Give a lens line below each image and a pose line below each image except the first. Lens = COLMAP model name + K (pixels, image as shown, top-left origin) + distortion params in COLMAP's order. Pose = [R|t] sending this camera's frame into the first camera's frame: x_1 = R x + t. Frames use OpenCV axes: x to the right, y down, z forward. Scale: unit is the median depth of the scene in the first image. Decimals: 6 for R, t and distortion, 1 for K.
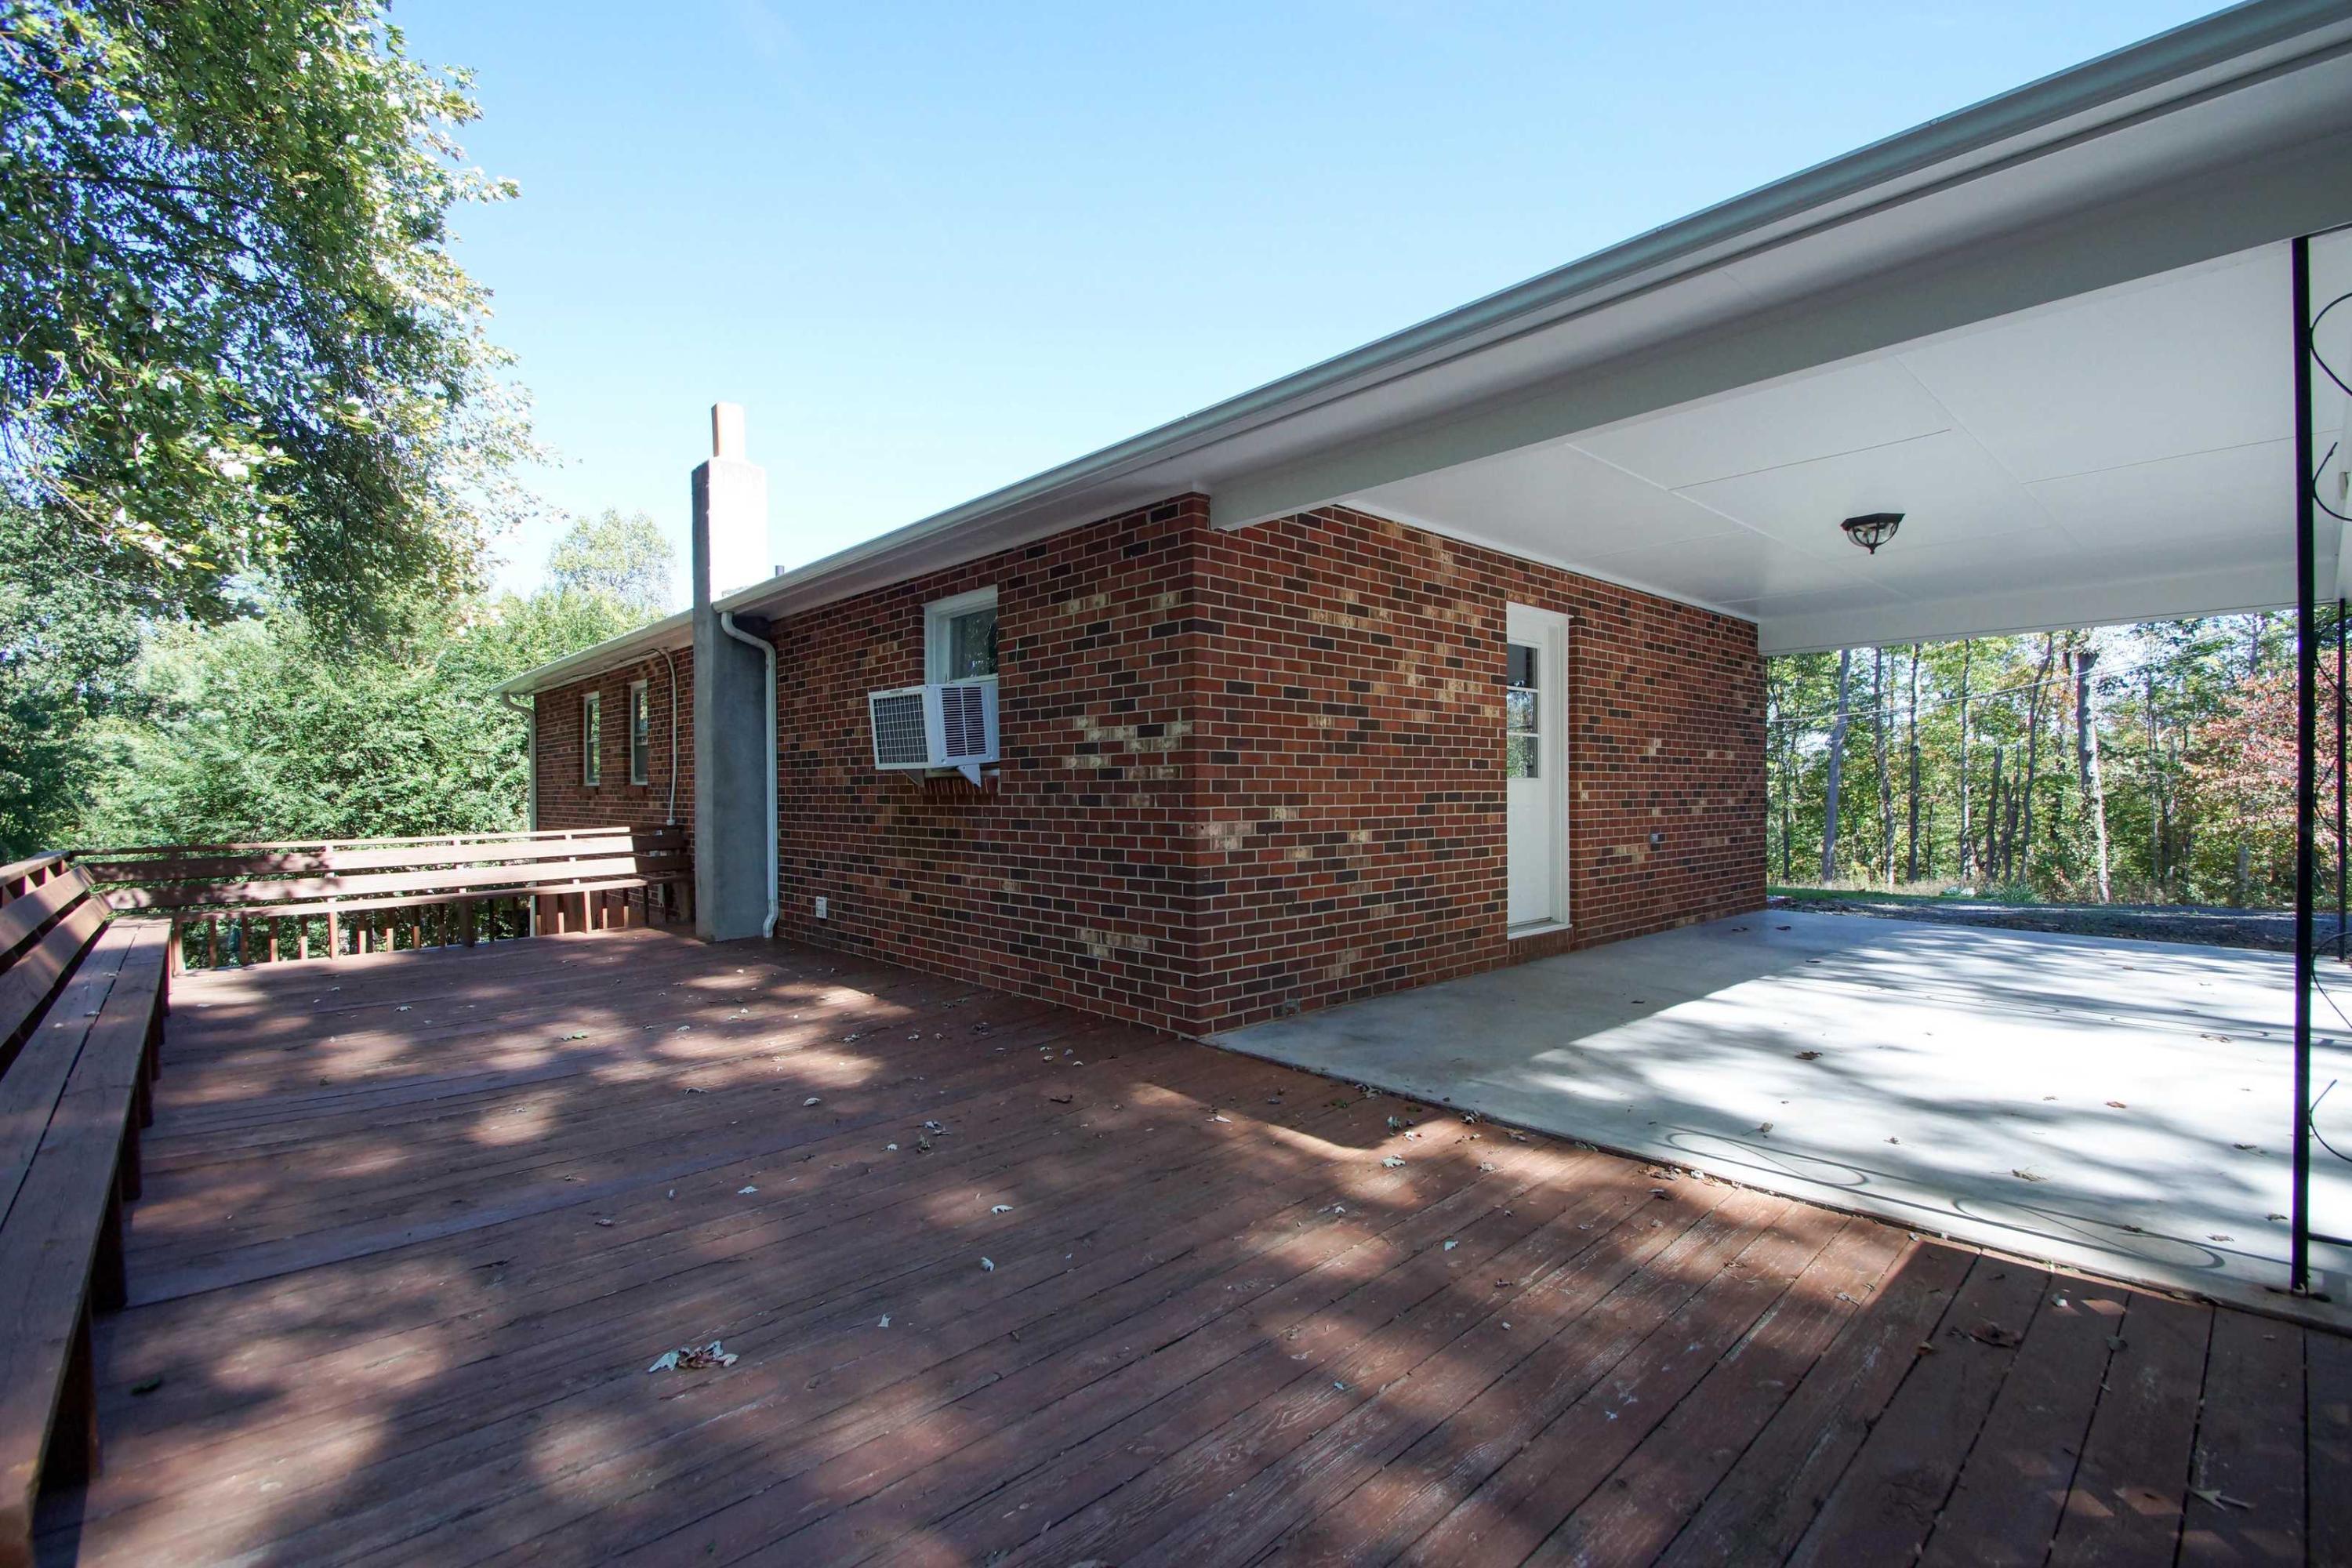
lens RADIAL K [[1037.7, 0, 1175.3], [0, 1037.7, 793.9], [0, 0, 1]] dist [0.003080, -0.012302]
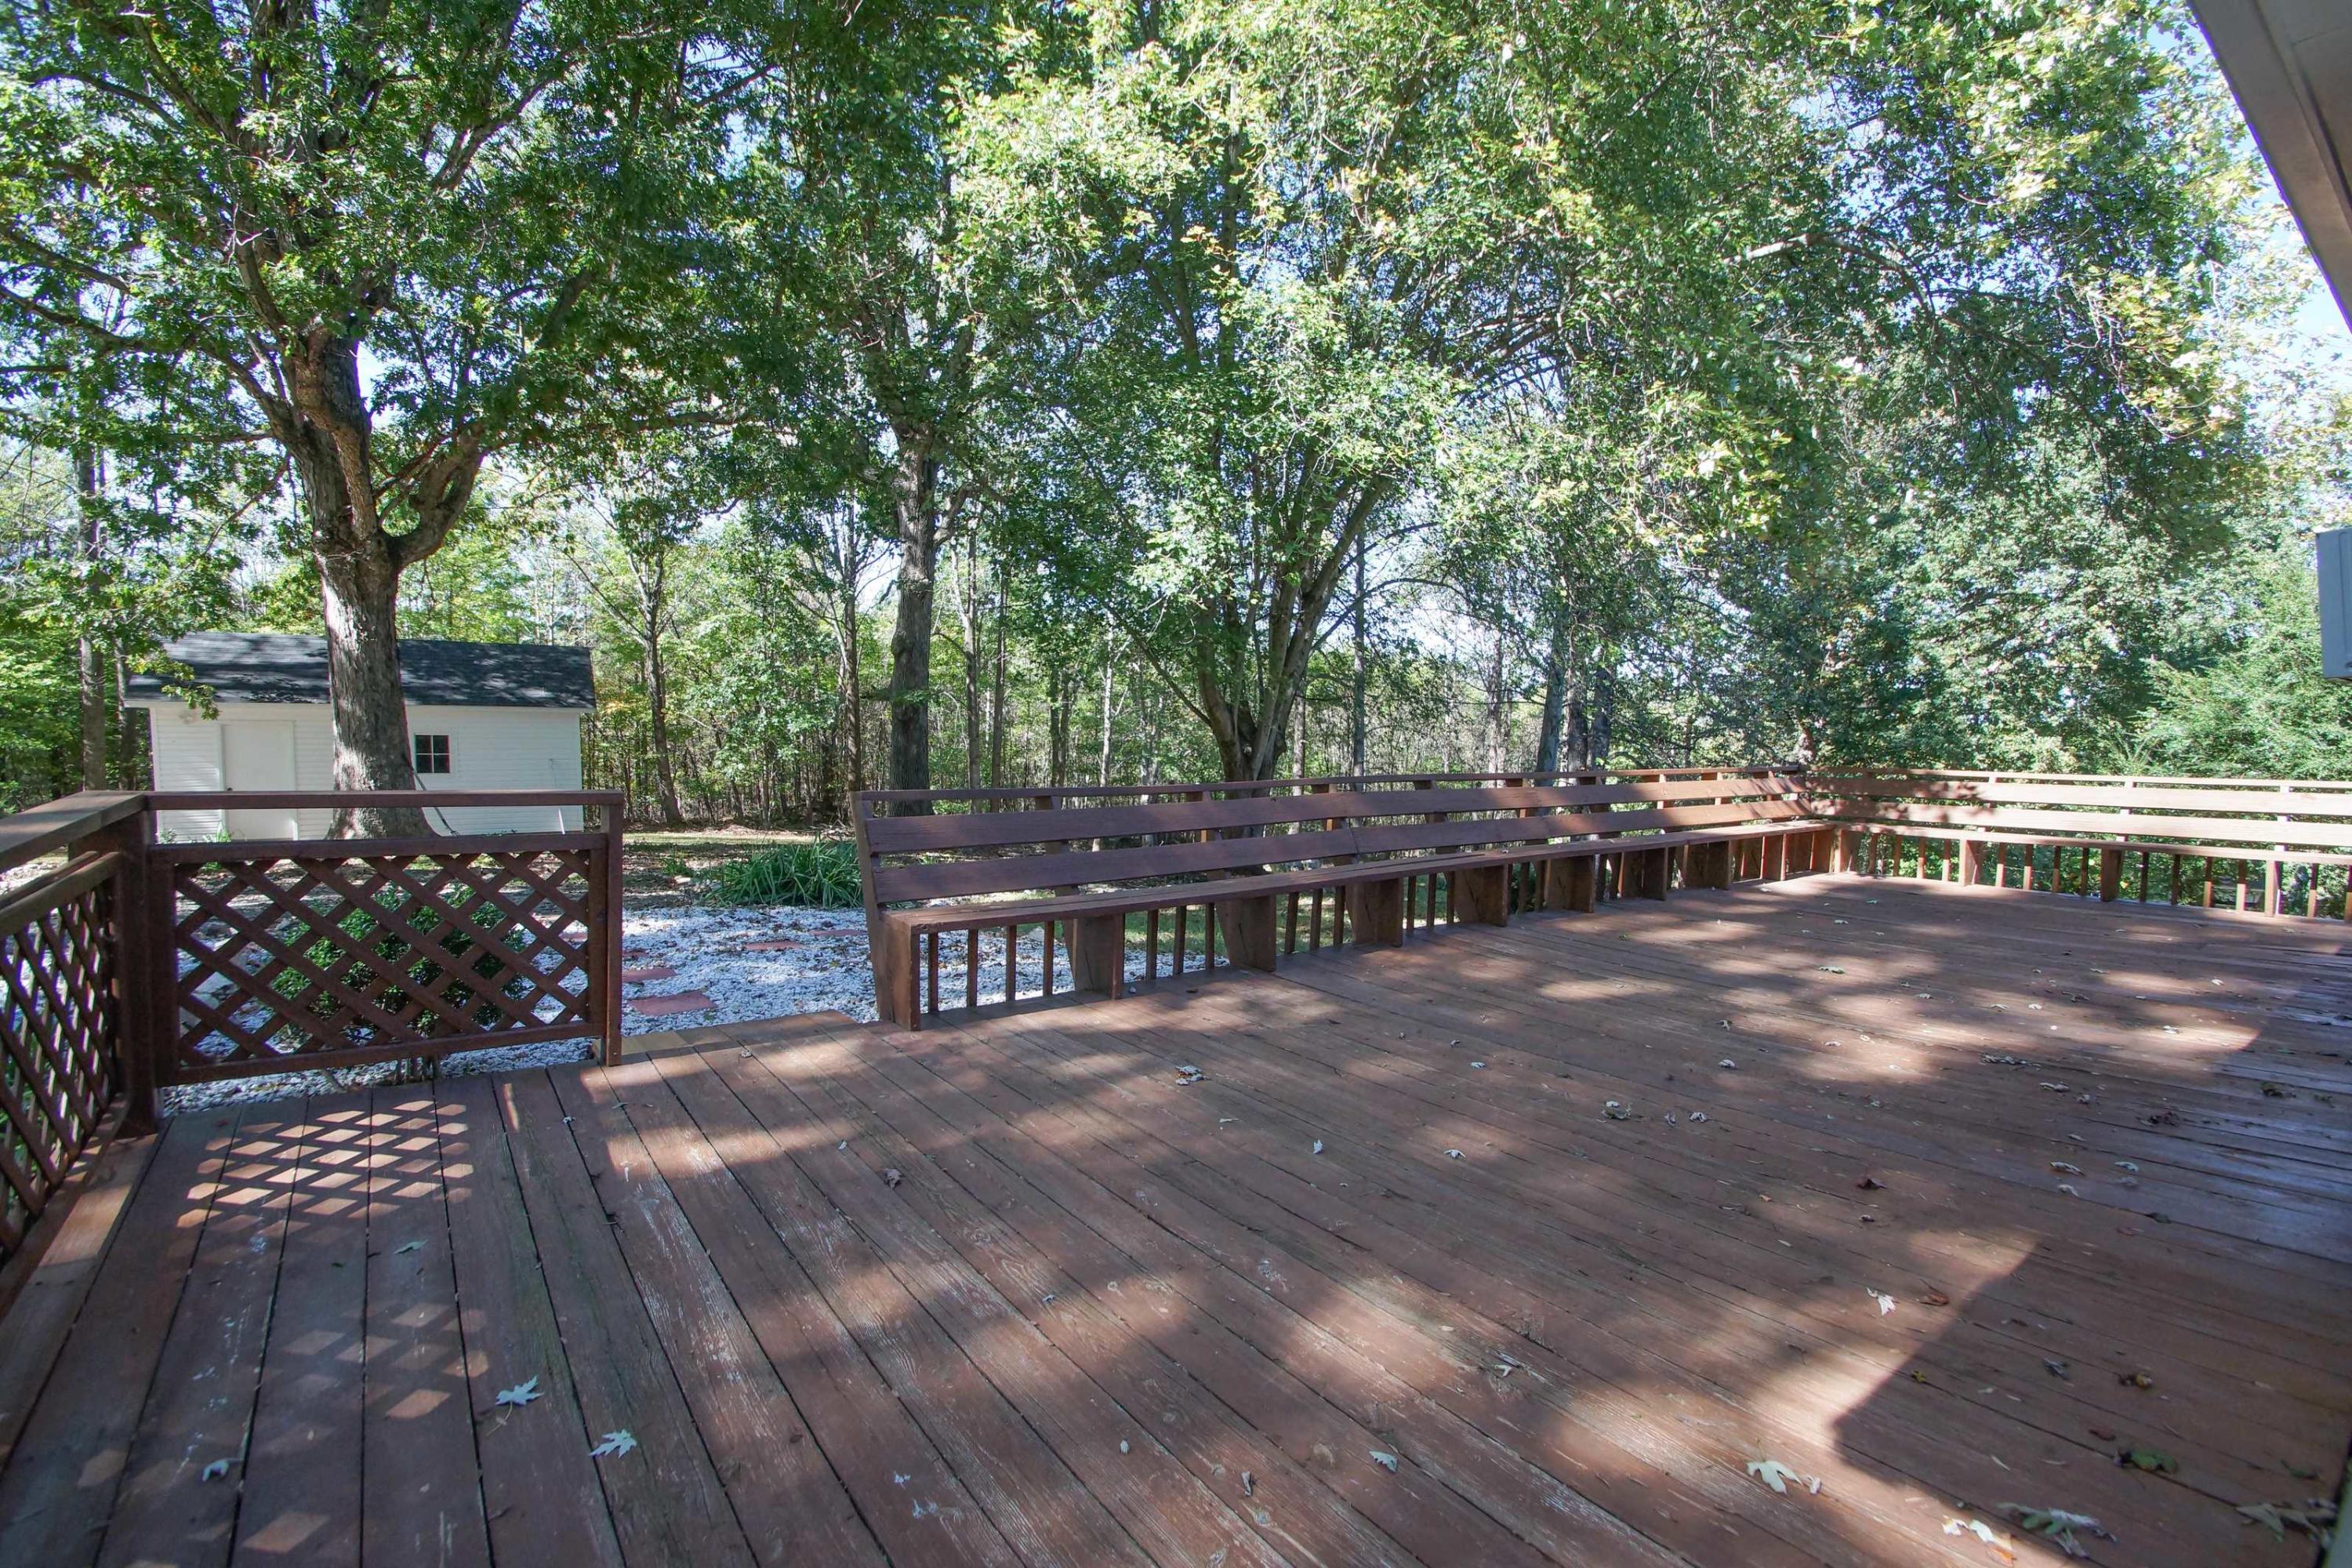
lens RADIAL K [[1056.1, 0, 1164.5], [0, 1056.1, 794.8], [0, 0, 1]] dist [0.010674, -0.013133]
pose [[-0.117355, 0.075035, -0.990251, 0.663767], [-0.024738, 0.996611, 0.078448, 0.018079], [0.992782, 0.033703, -0.115101, 0.741168]]
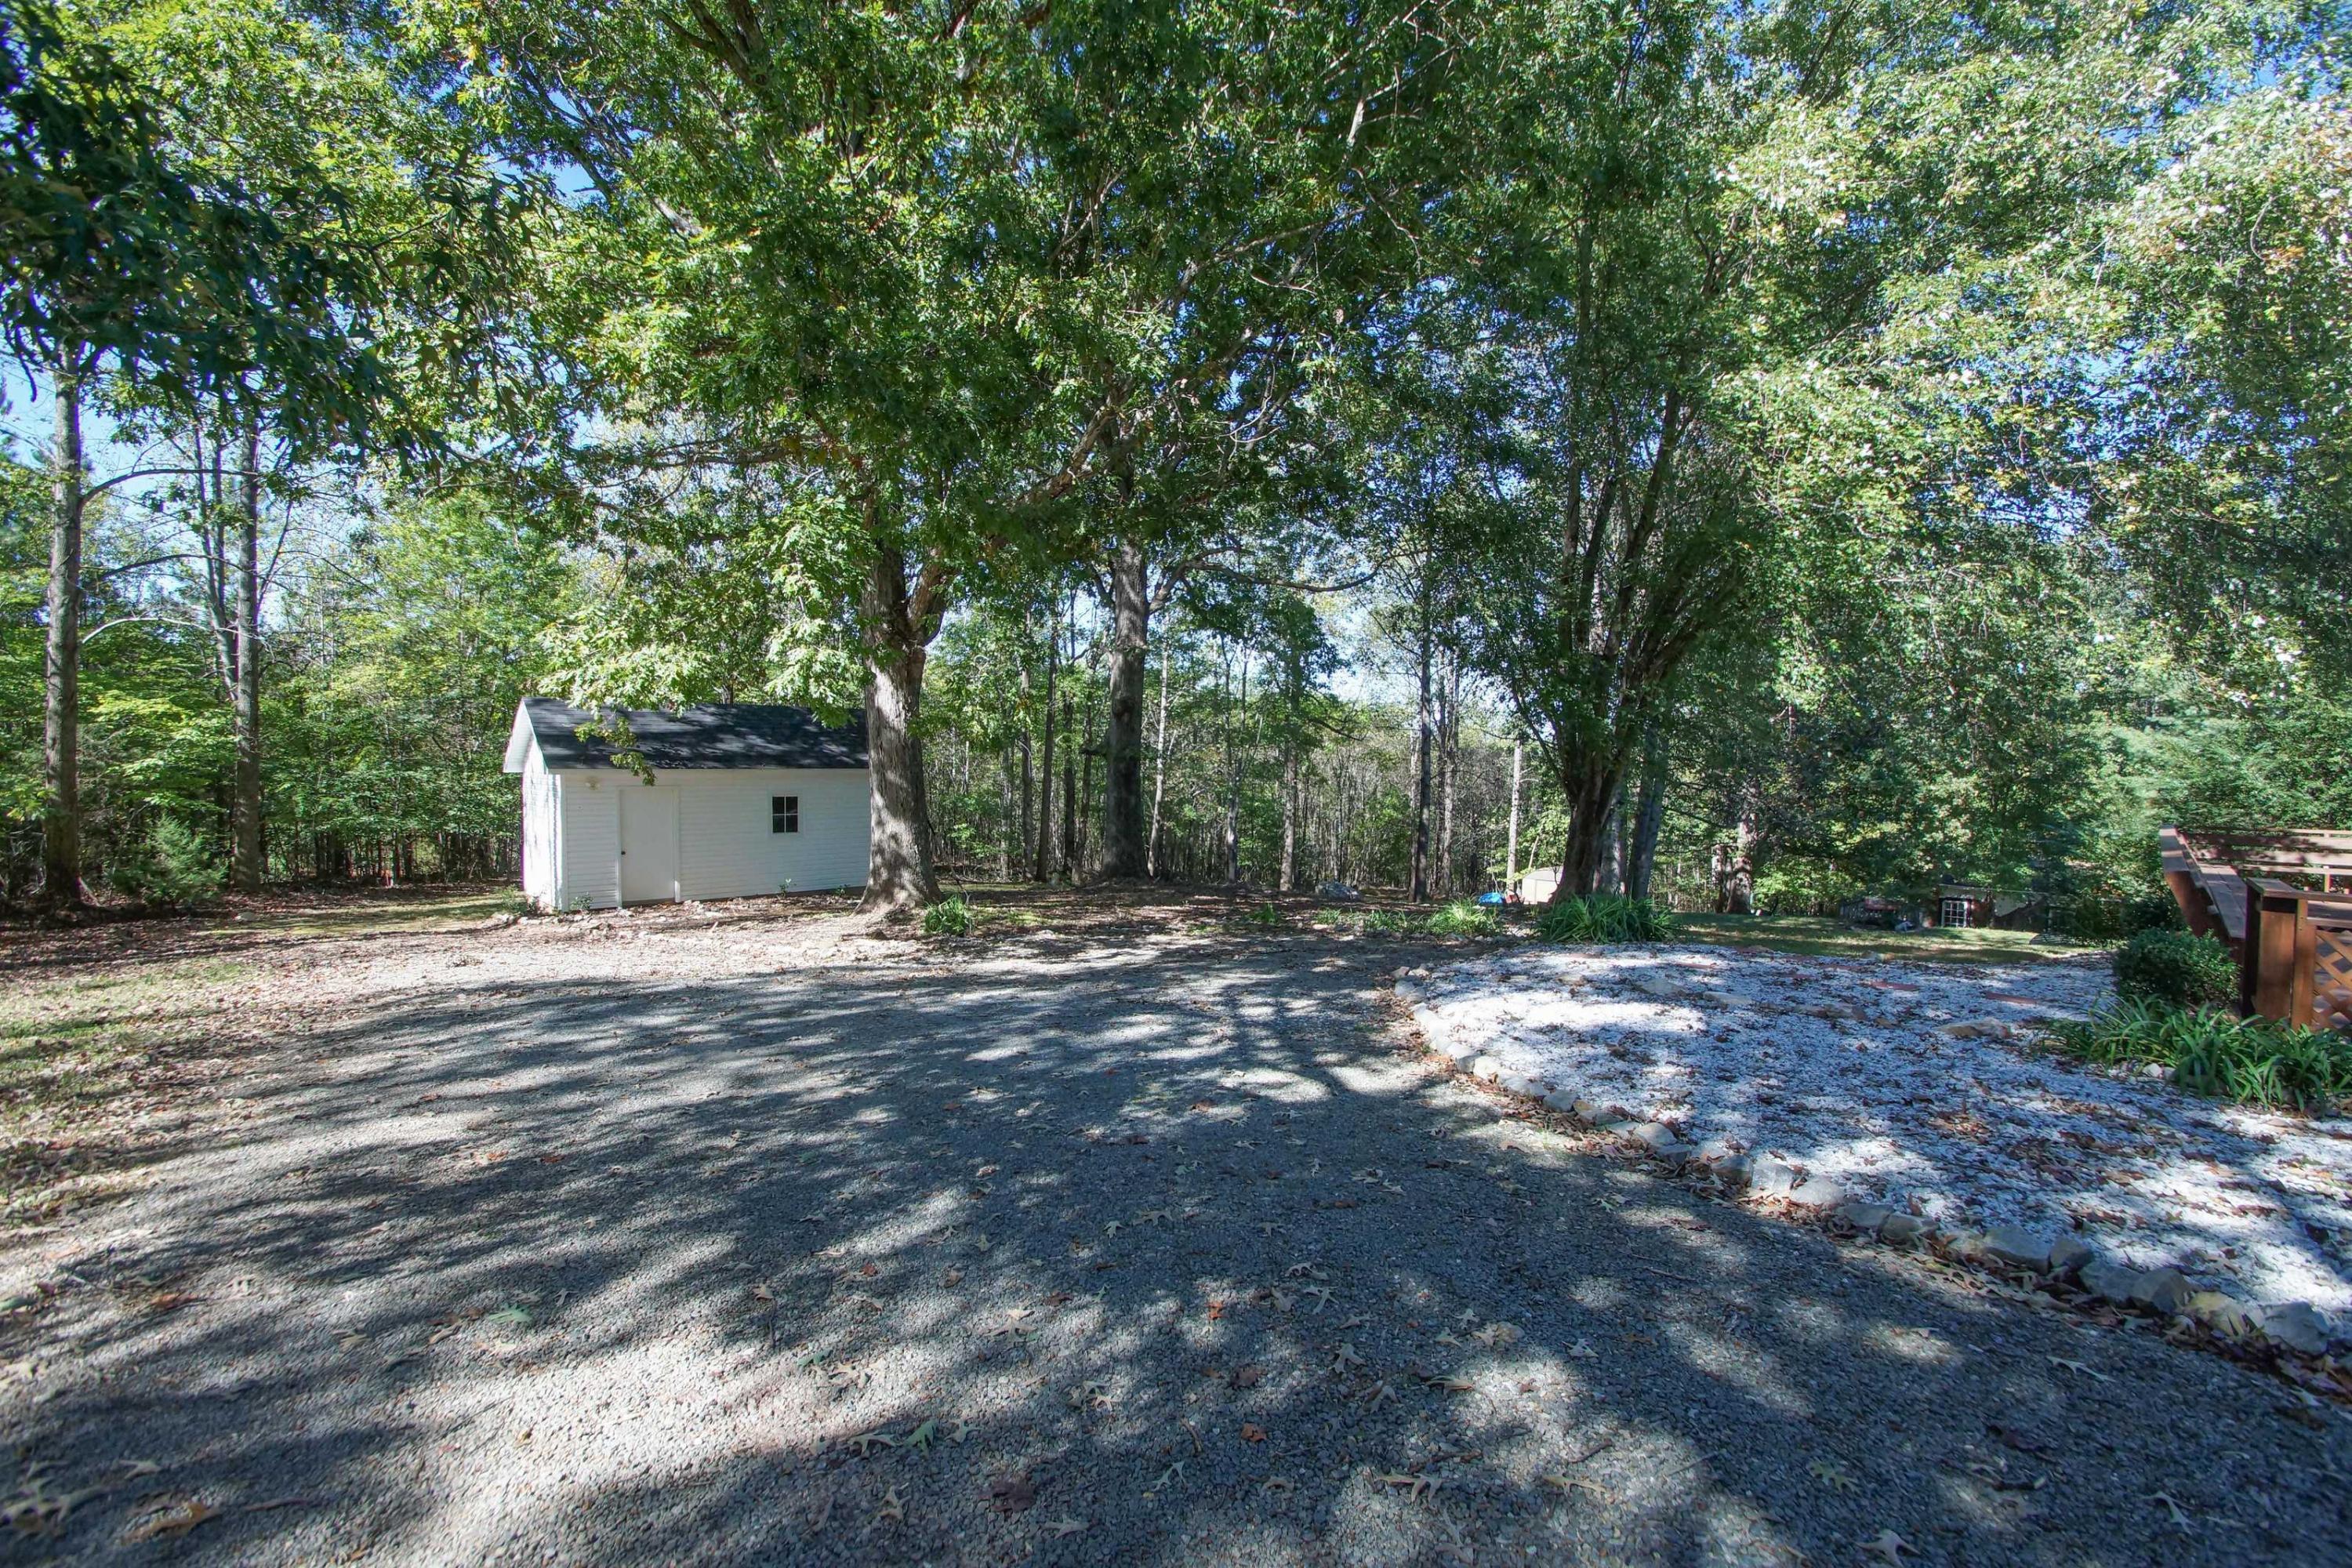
lens RADIAL K [[1037.7, 0, 1175.3], [0, 1037.7, 793.9], [0, 0, 1]] dist [0.003080, -0.012302]
pose [[0.056277, 0.046479, -0.997333, 1.557866], [-0.022833, 0.998714, 0.045255, -0.100362], [0.998154, 0.020225, 0.057266, -2.077471]]
